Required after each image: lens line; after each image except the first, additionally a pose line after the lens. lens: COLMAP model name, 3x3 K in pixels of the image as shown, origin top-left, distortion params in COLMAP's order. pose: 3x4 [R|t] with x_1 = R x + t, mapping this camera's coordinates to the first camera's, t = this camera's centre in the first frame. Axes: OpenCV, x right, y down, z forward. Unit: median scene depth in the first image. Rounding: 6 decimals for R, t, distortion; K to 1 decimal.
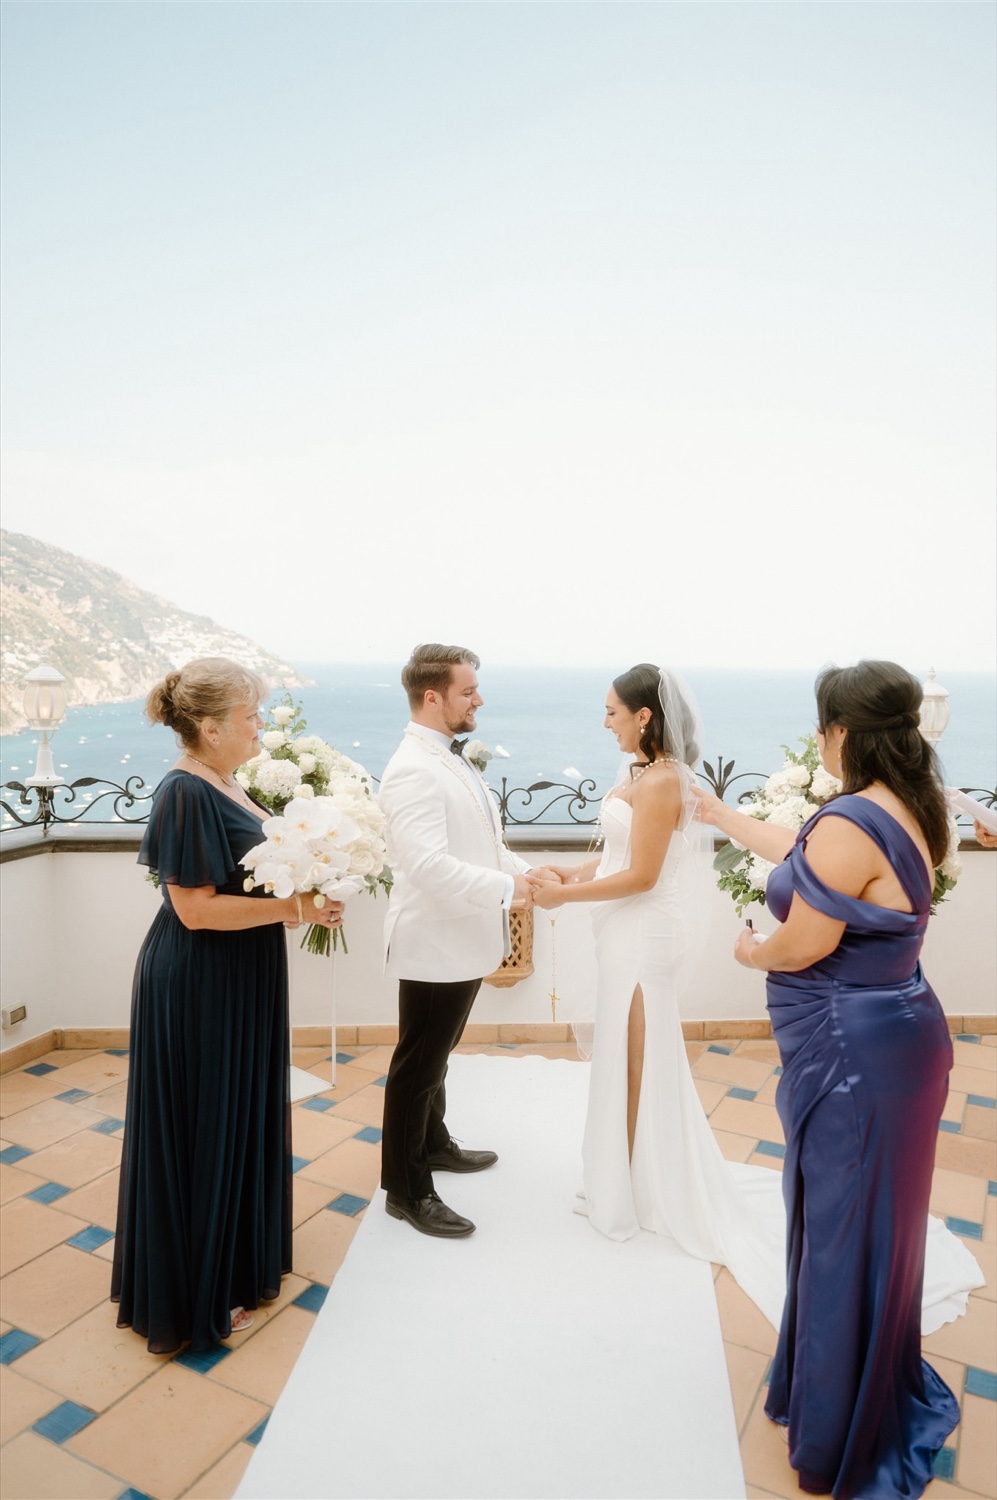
lens RADIAL K [[1039.4, 0, 497.1], [0, 1039.4, 746.6], [0, 0, 1]] dist [0.004299, 0.001690]
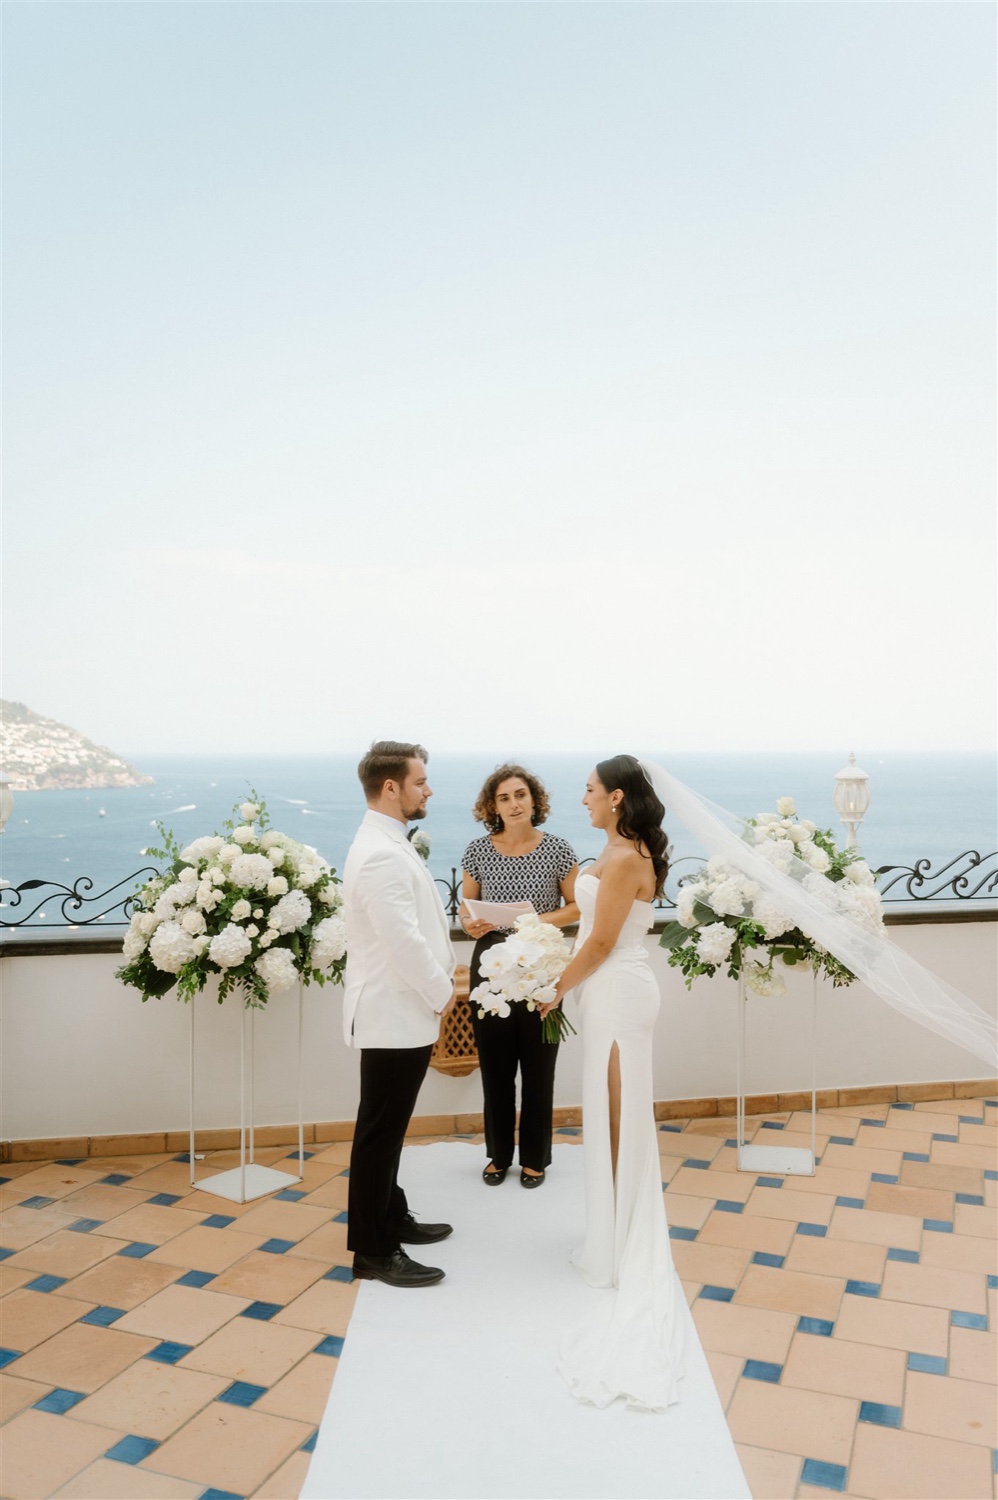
lens RADIAL K [[1199.9, 0, 510.5], [0, 1199.9, 749.4], [0, 0, 1]] dist [0.002125, 0.002757]
pose [[0.993004, -0.018331, 0.116650, -0.083213], [0.027721, 0.996458, -0.079391, 0.010124], [-0.114782, 0.082069, 0.989995, -0.204533]]
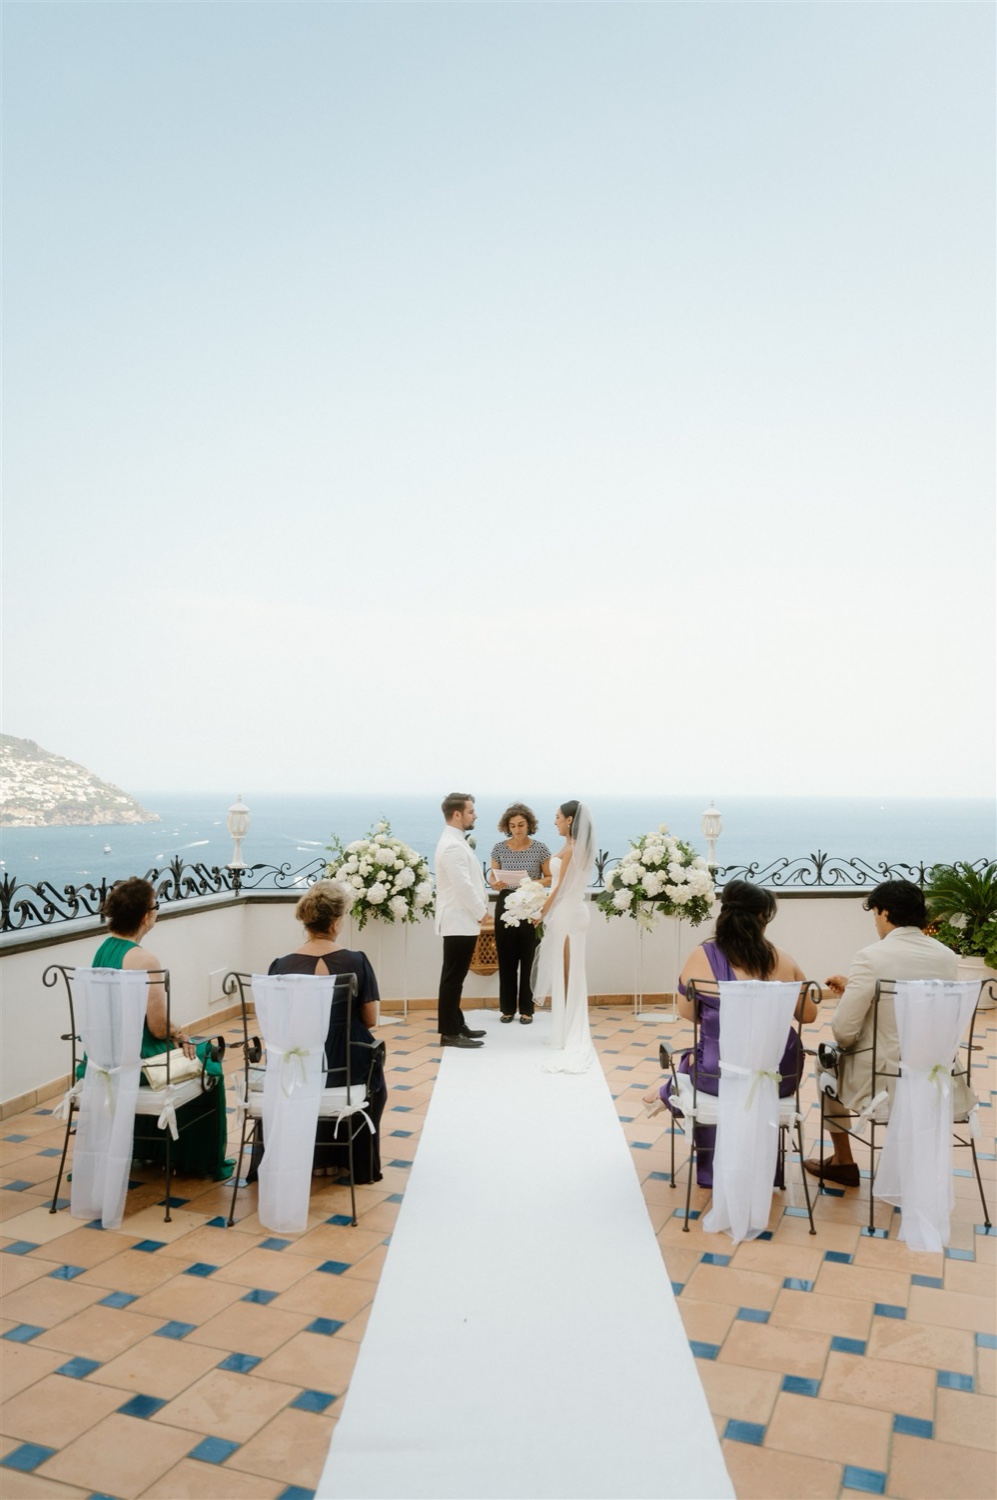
lens RADIAL K [[1174.3, 0, 500.1], [0, 1174.3, 747.5], [0, 0, 1]] dist [-0.002415, -0.003469]
pose [[0.994104, -0.003196, 0.108381, -0.215372], [0.015943, 0.993009, -0.116960, 0.081953], [-0.107249, 0.117998, 0.987205, -1.217529]]
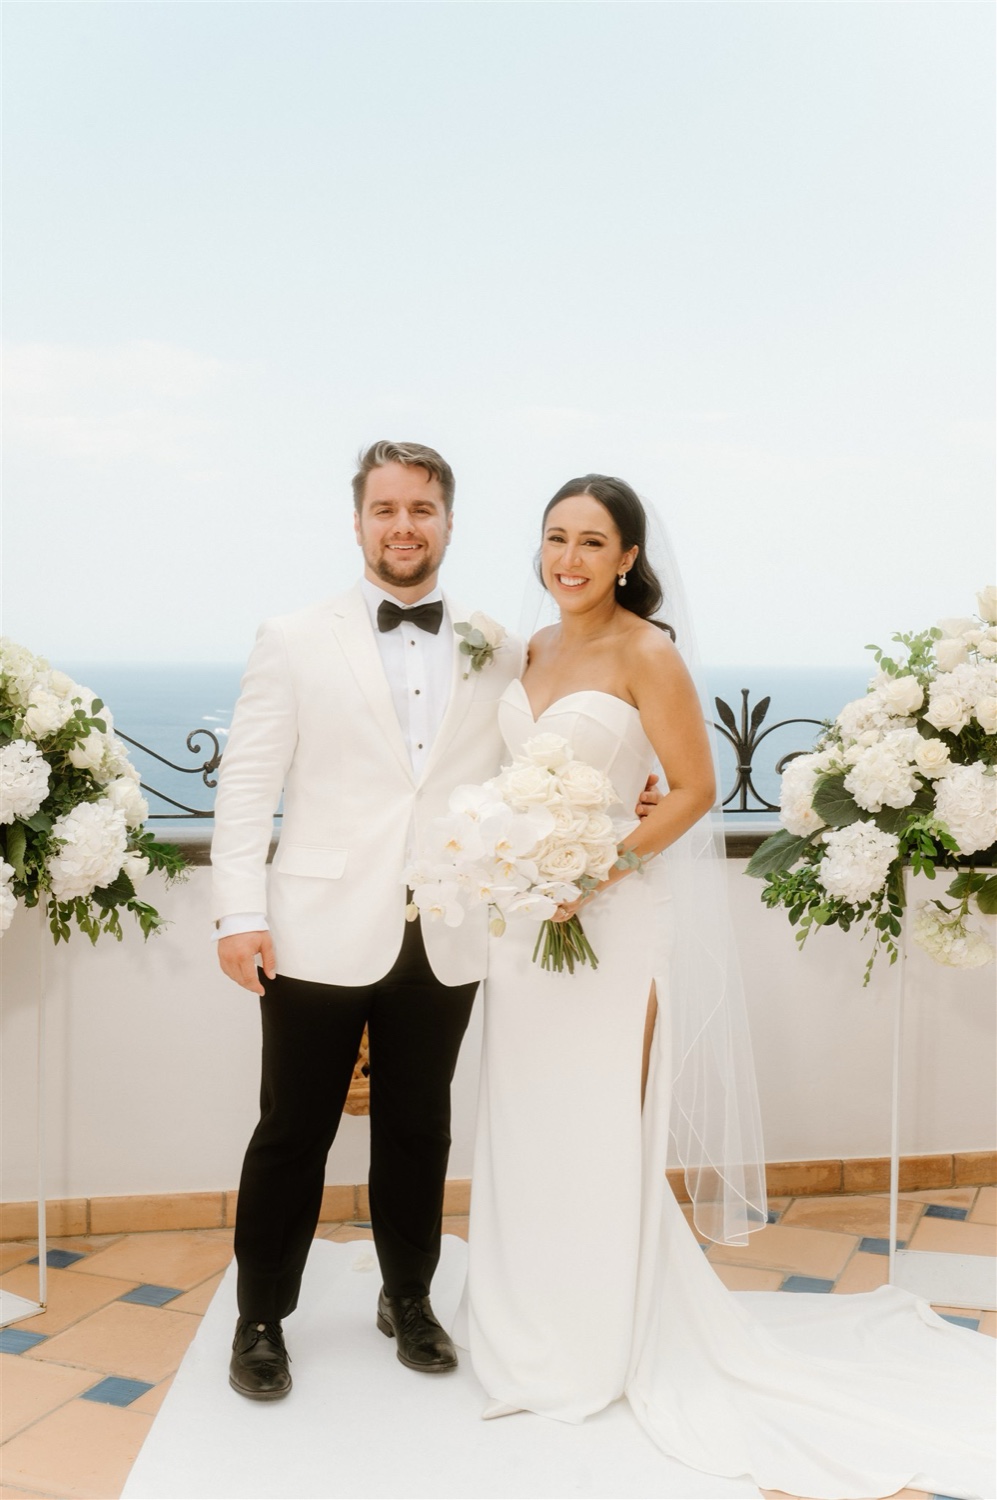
lens RADIAL K [[1699.2, 0, 498.5], [0, 1699.2, 750.0], [0, 0, 1]] dist [0.000324, 0.001532]
pose [[0.993968, -0.013355, 0.108854, -0.019673], [0.016254, 0.999535, -0.025792, 0.073709], [-0.108459, 0.027406, 0.993723, 0.125400]]
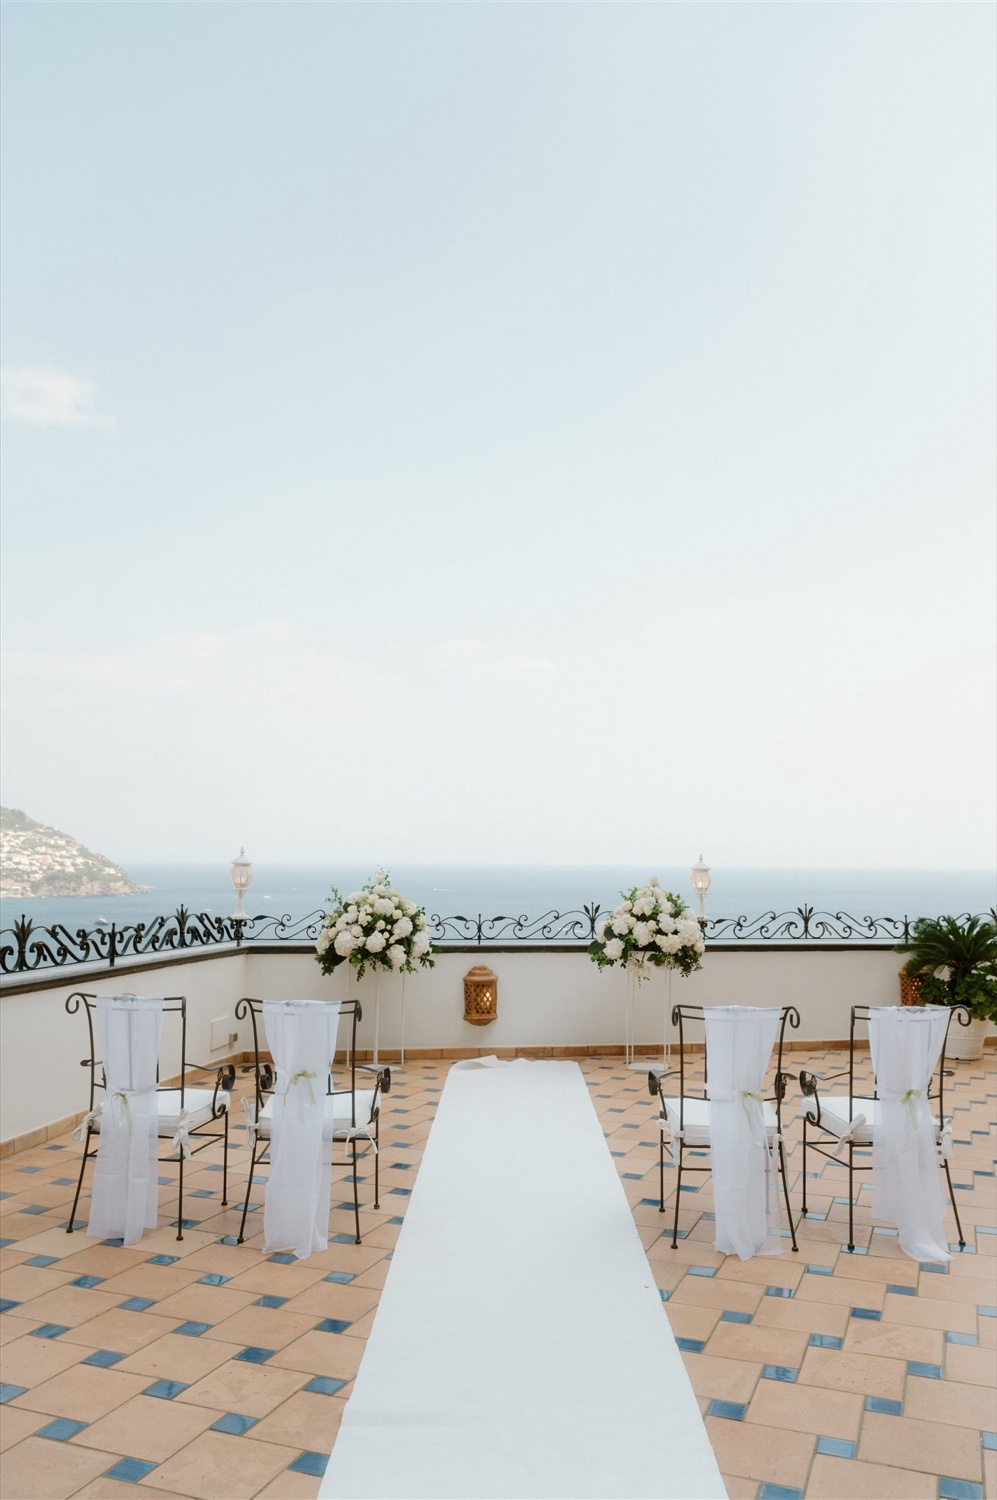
lens RADIAL K [[1178.4, 0, 498.5], [0, 1178.4, 750.0], [0, 0, 1]] dist [0.000653, -0.000479]
pose [[0.993531, 0.004438, 0.113477, -0.230506], [0.015454, 0.984656, -0.173819, 0.123547], [-0.112507, 0.174448, 0.978218, -1.299826]]
